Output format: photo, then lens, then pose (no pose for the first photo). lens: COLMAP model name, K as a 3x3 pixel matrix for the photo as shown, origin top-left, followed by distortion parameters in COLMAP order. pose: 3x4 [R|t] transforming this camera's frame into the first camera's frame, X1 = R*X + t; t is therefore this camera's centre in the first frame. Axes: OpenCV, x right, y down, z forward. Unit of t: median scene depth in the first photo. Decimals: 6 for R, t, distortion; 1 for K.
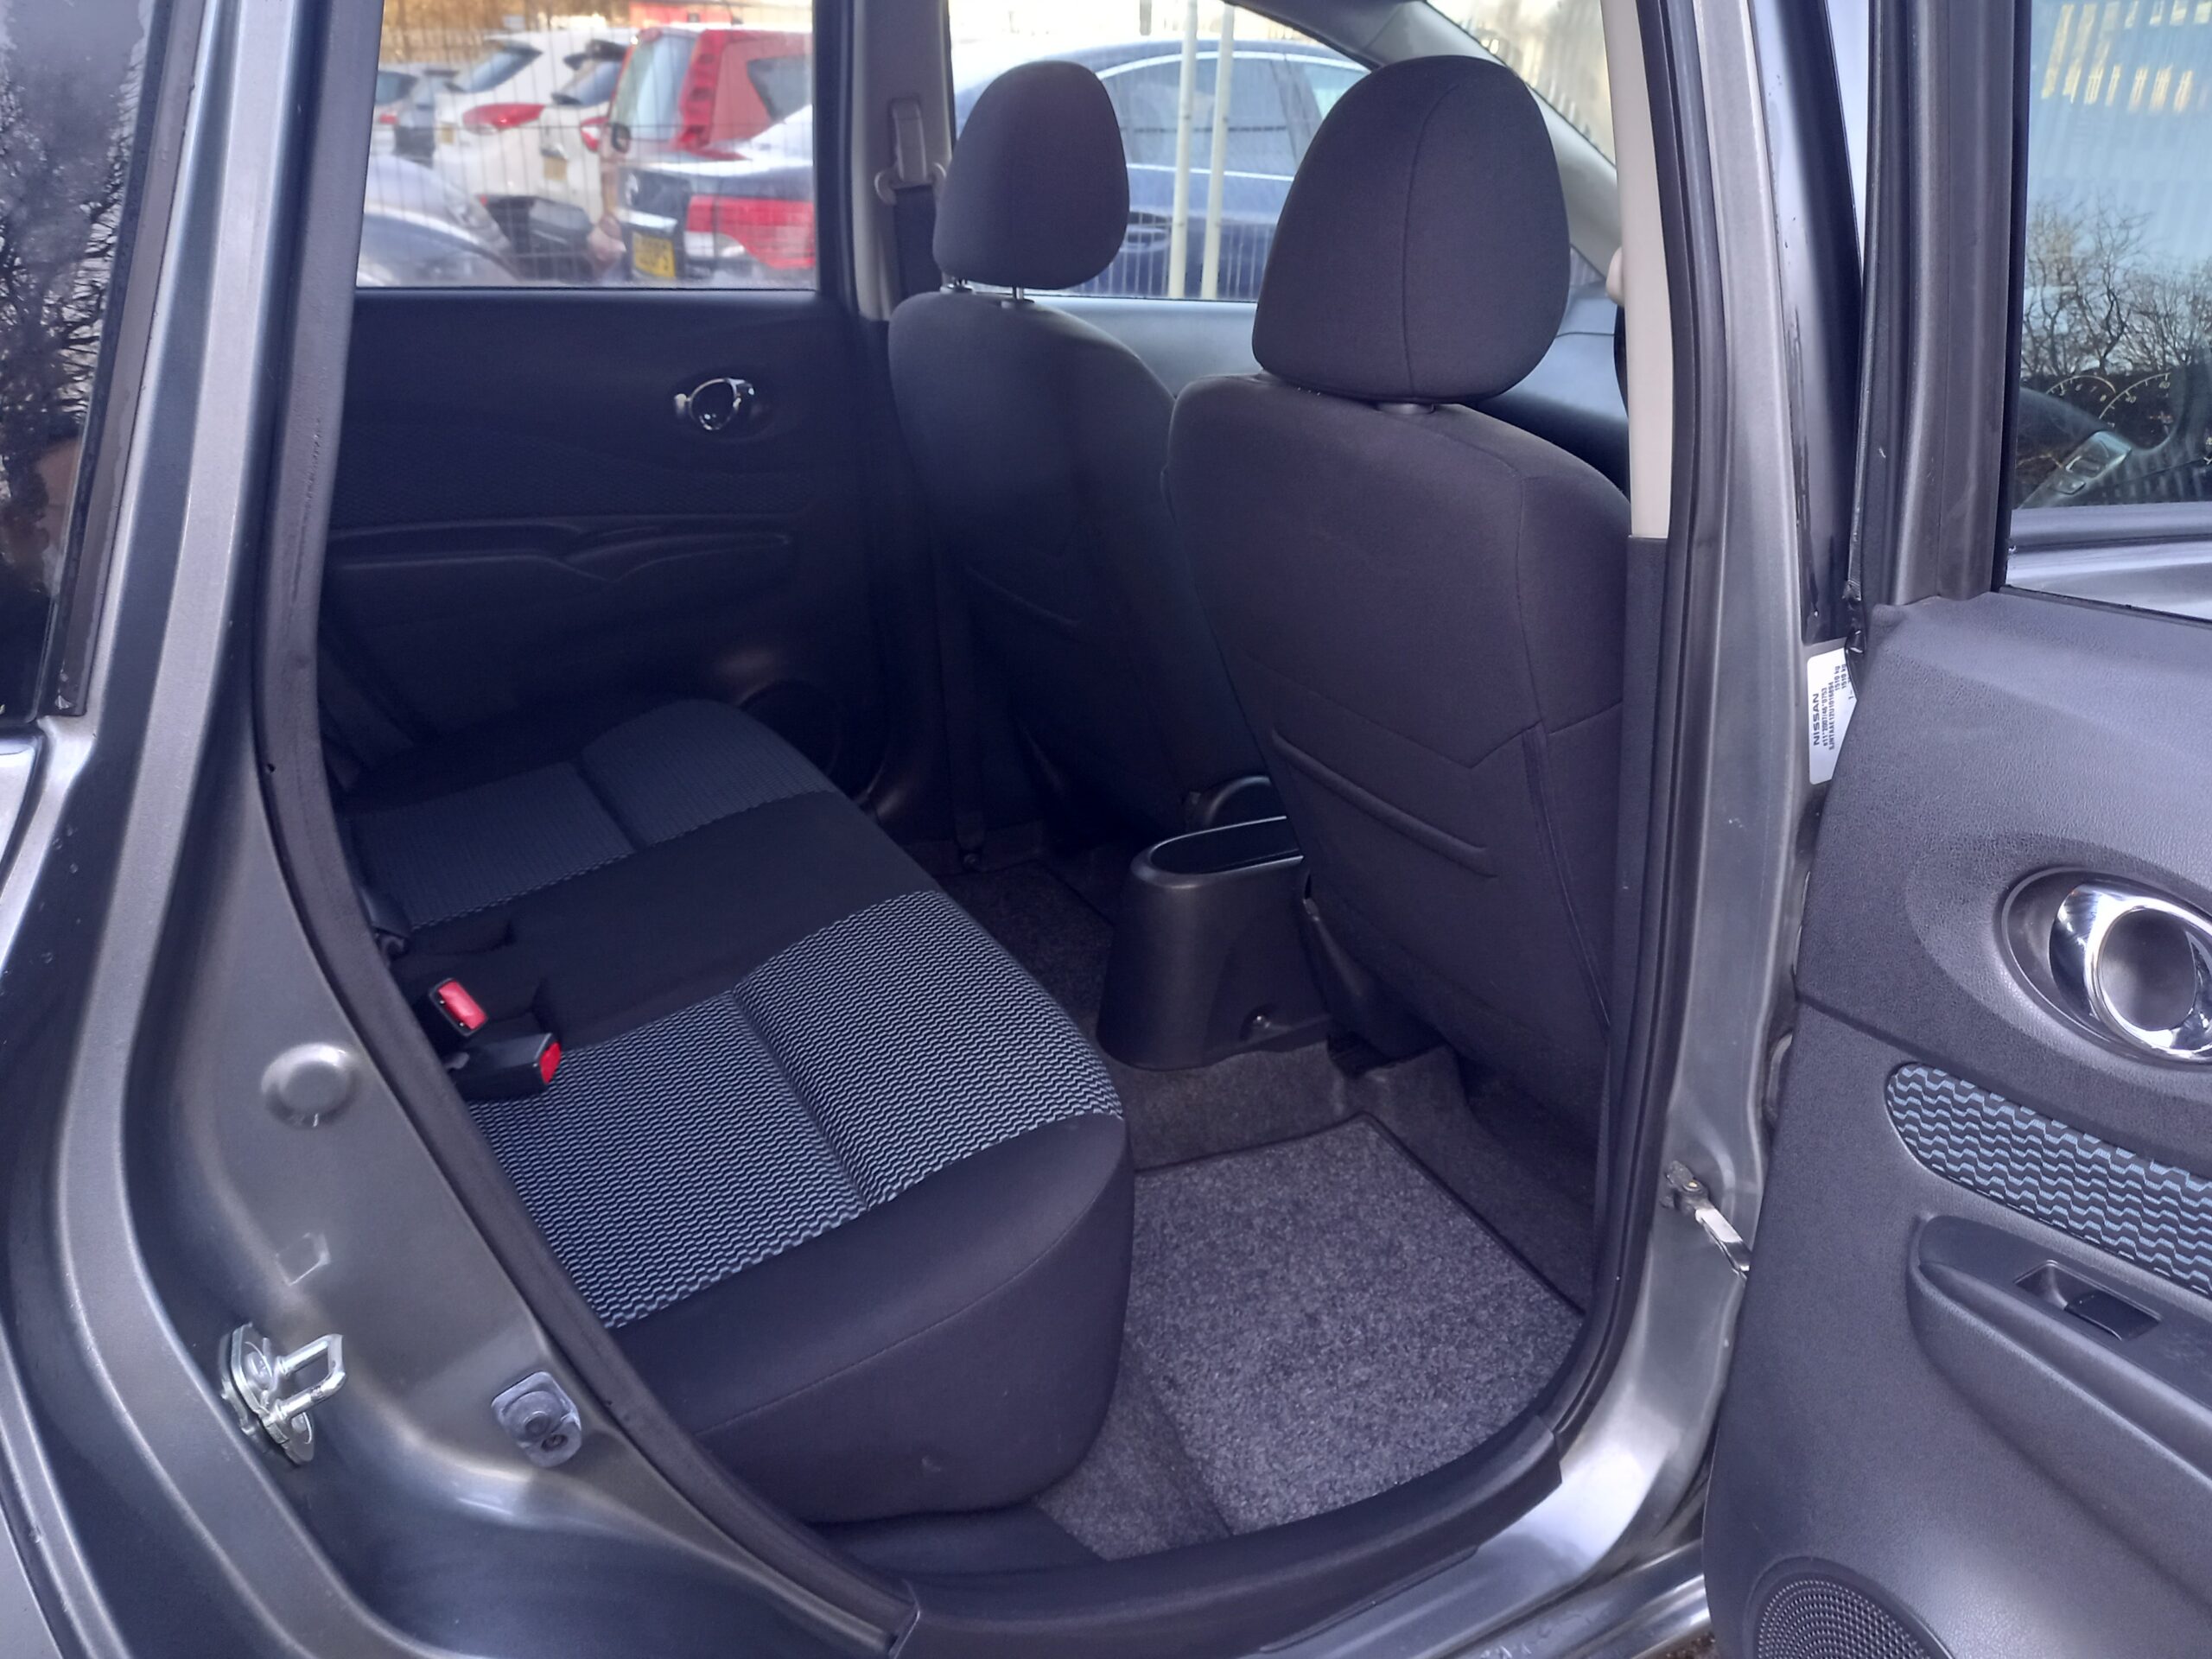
lens RADIAL K [[1624.8, 0, 1143.4], [0, 1624.8, 846.2], [0, 0, 1]] dist [0.056915, -0.046802]
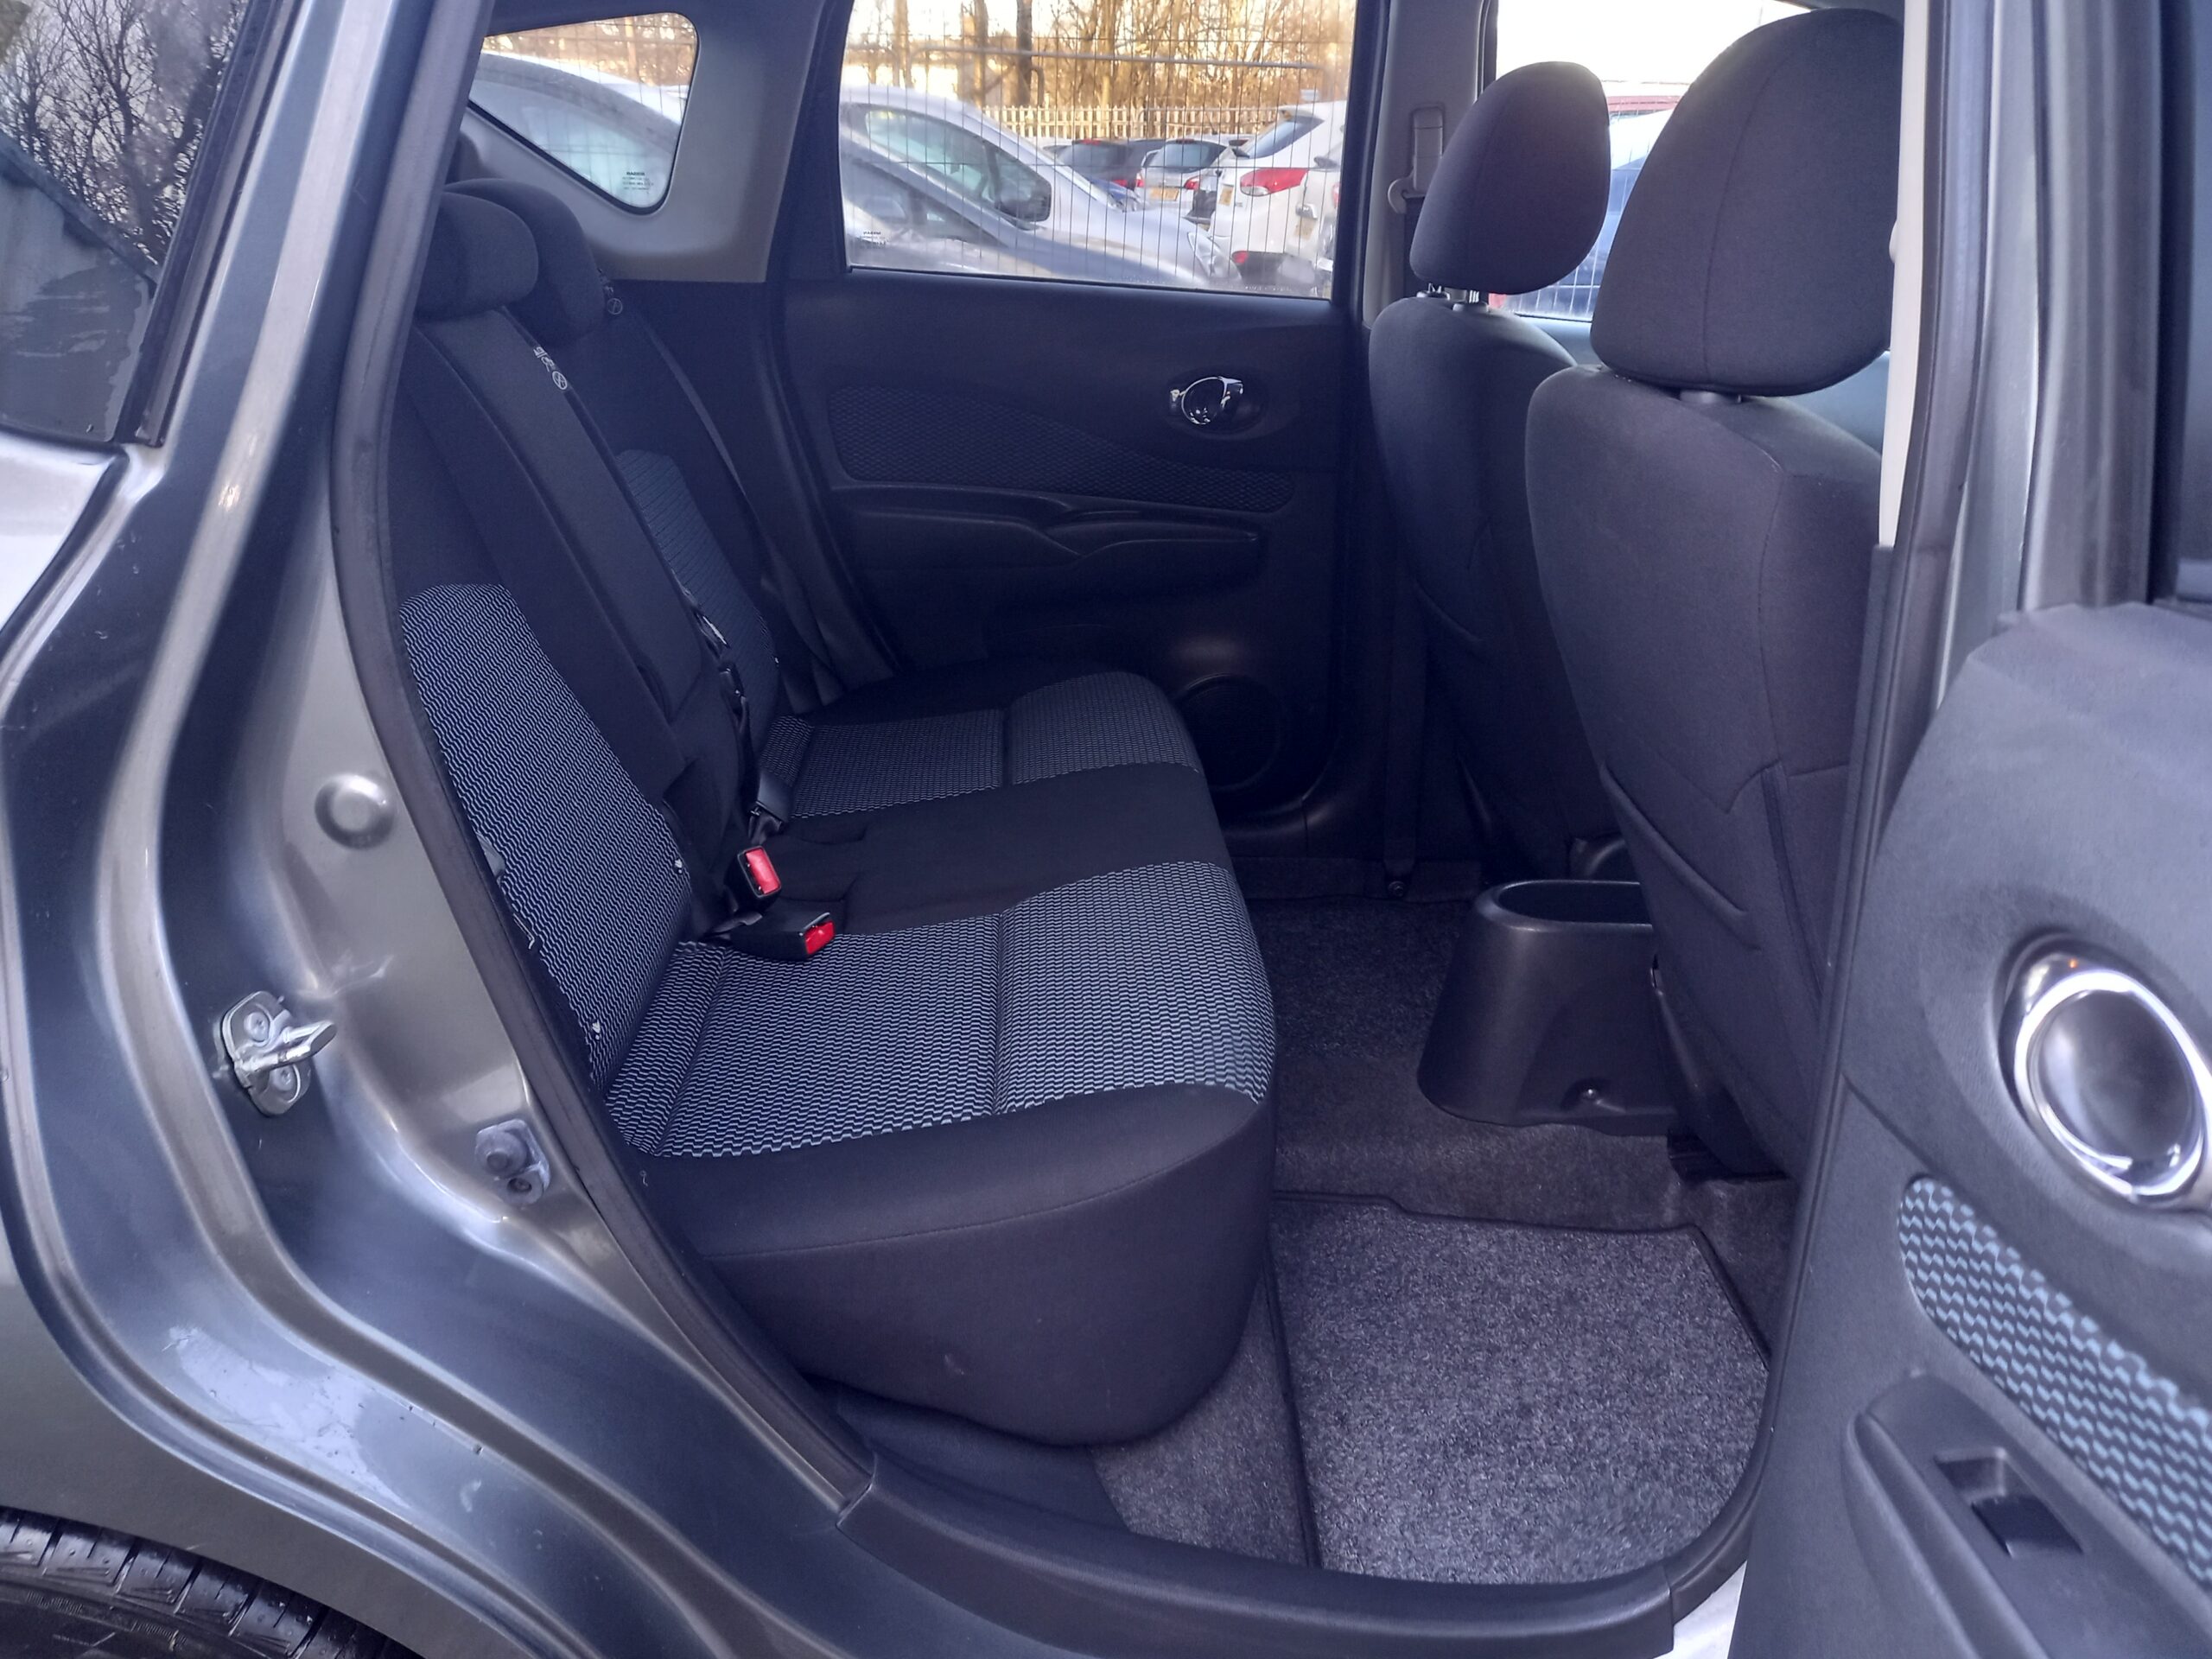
lens RADIAL K [[1624.8, 0, 1101.9], [0, 1624.8, 845.4], [0, 0, 1]] dist [0.056915, -0.046802]
pose [[0.902483, 0.182806, -0.390008, 0.189915], [-0.196689, 0.980456, 0.004424, 0.024311], [0.383194, 0.072718, 0.920801, 0.048288]]
